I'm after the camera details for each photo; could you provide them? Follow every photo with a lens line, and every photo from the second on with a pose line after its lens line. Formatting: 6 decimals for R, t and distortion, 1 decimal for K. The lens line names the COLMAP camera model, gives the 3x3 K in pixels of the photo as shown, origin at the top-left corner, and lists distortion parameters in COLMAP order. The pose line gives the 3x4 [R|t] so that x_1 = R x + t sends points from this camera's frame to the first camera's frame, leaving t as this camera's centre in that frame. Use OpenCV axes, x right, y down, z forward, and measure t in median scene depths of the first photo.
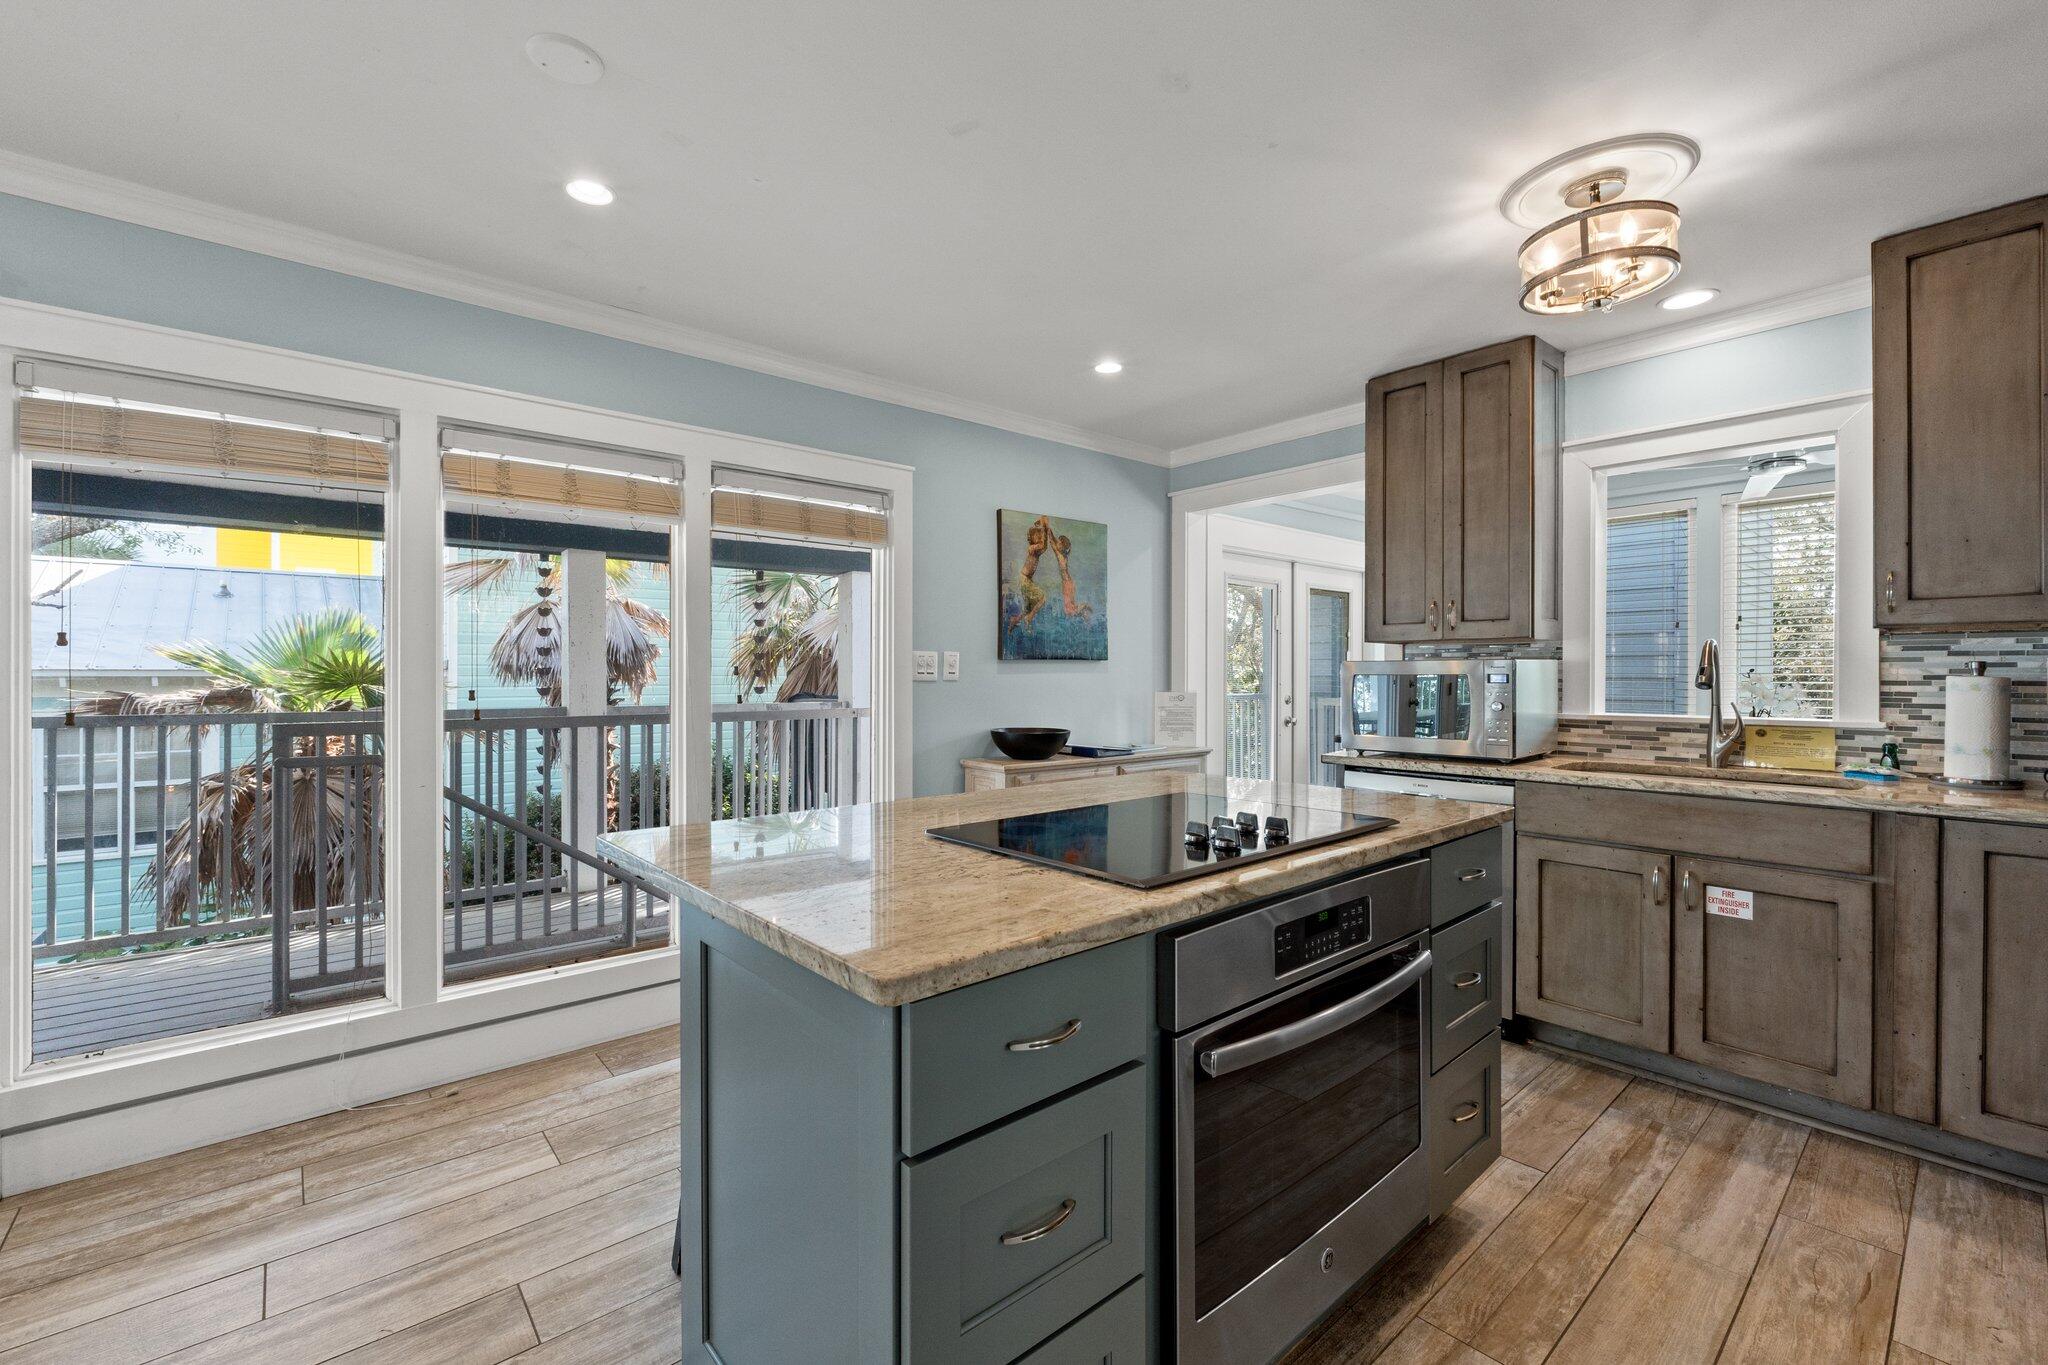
lens RADIAL K [[858.7, 0, 1020.6], [0, 858.7, 669.9], [0, 0, 1]] dist [-0.007859, 0.000384]
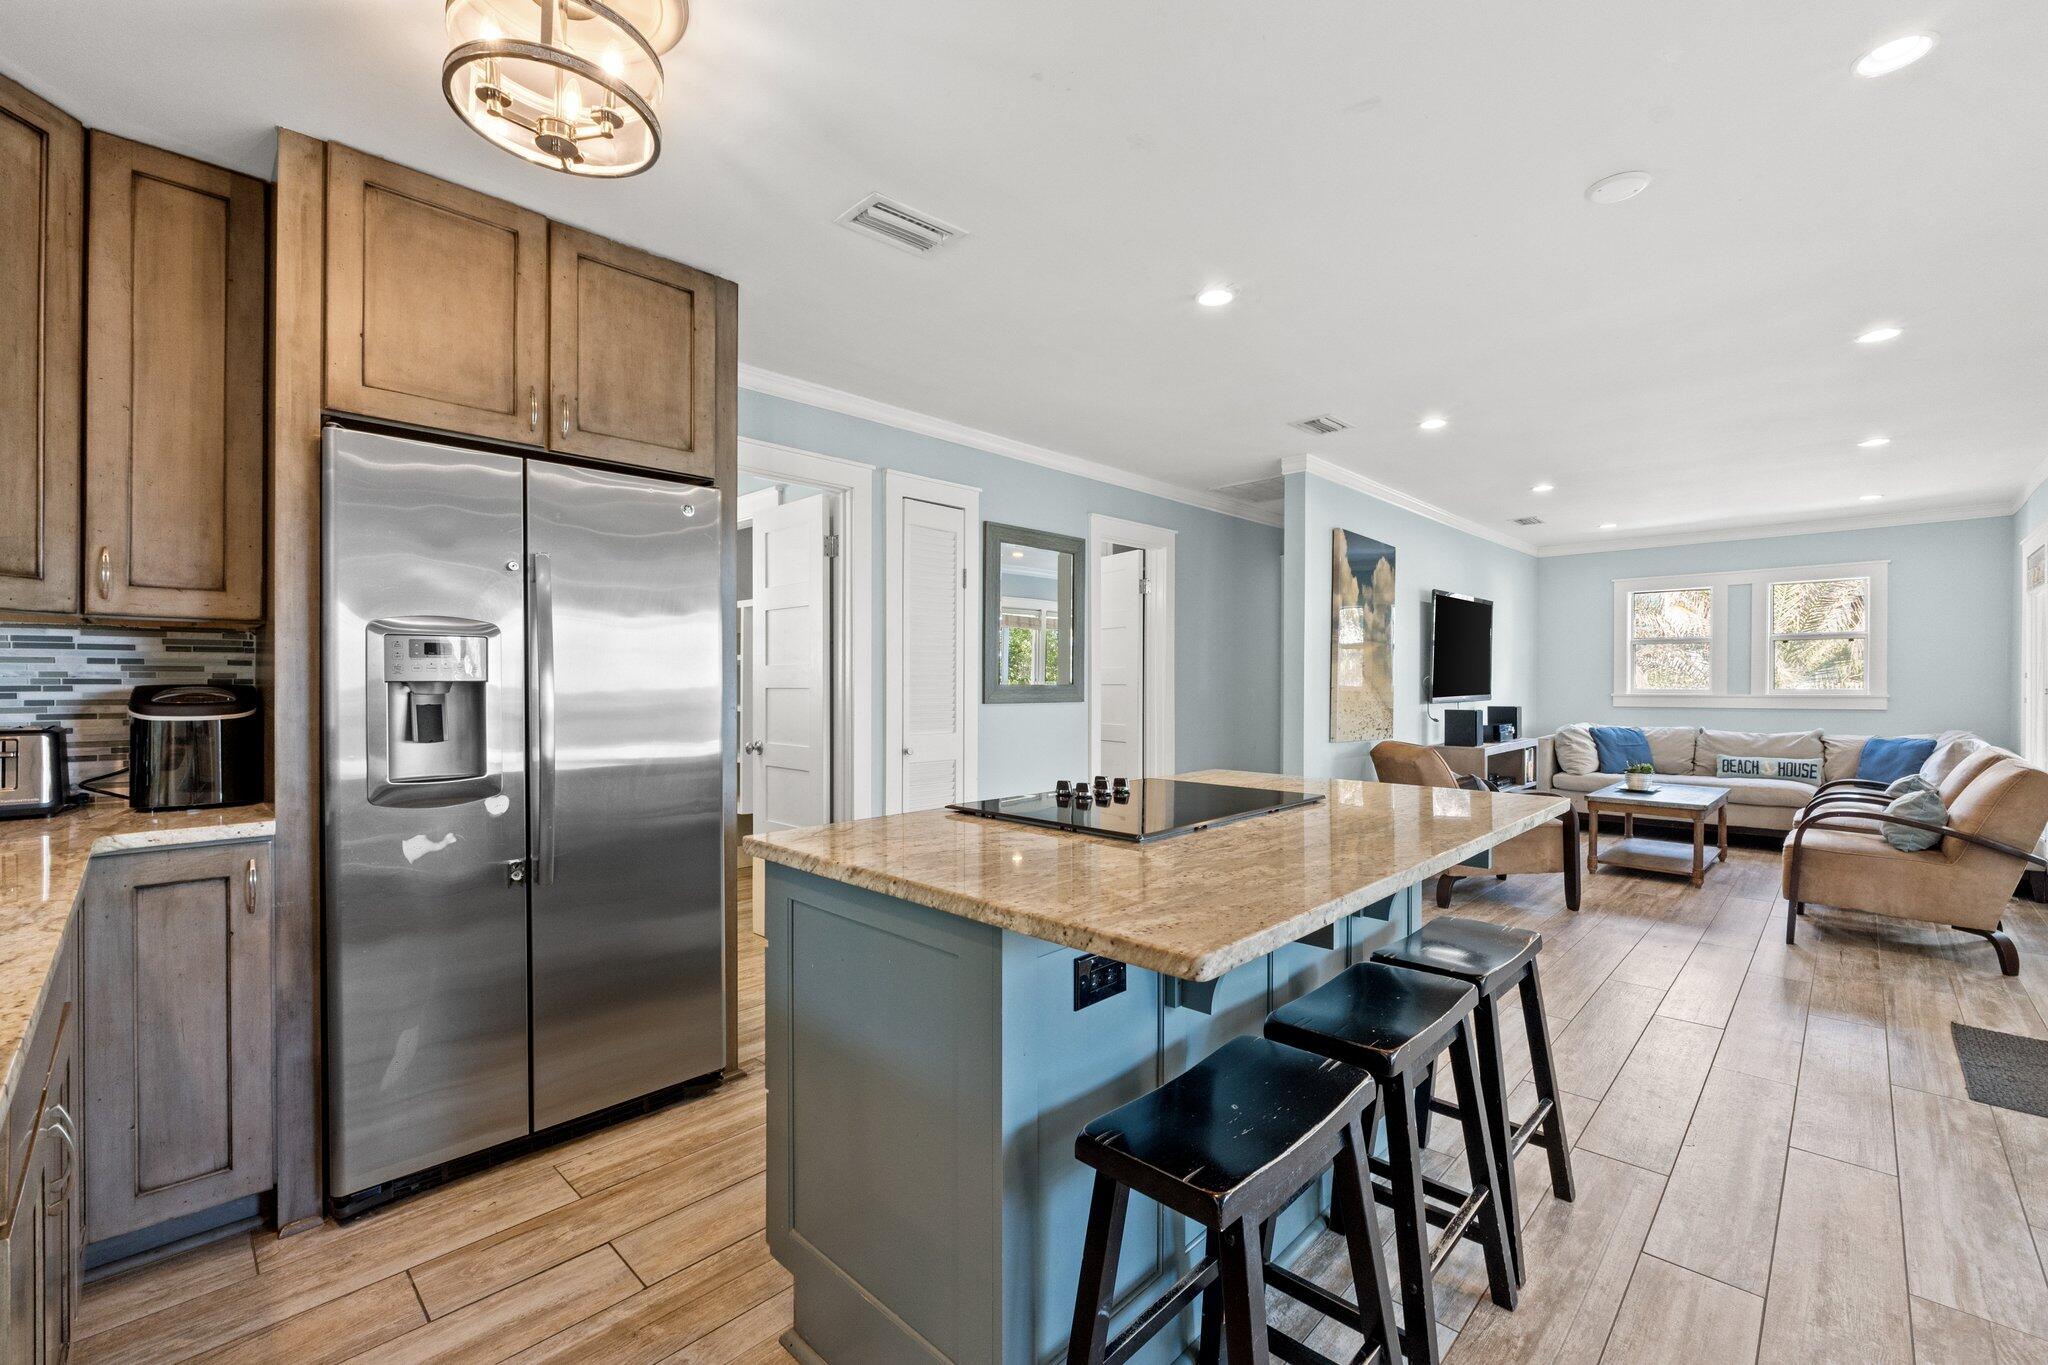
lens RADIAL K [[858.7, 0, 1020.6], [0, 858.7, 669.9], [0, 0, 1]] dist [-0.007859, 0.000384]
pose [[-0.995888, -0.001837, -0.090574, 0.380130], [-0.000607, 0.999907, -0.013614, 0.012603], [0.090591, -0.013503, -0.995797, 1.826456]]
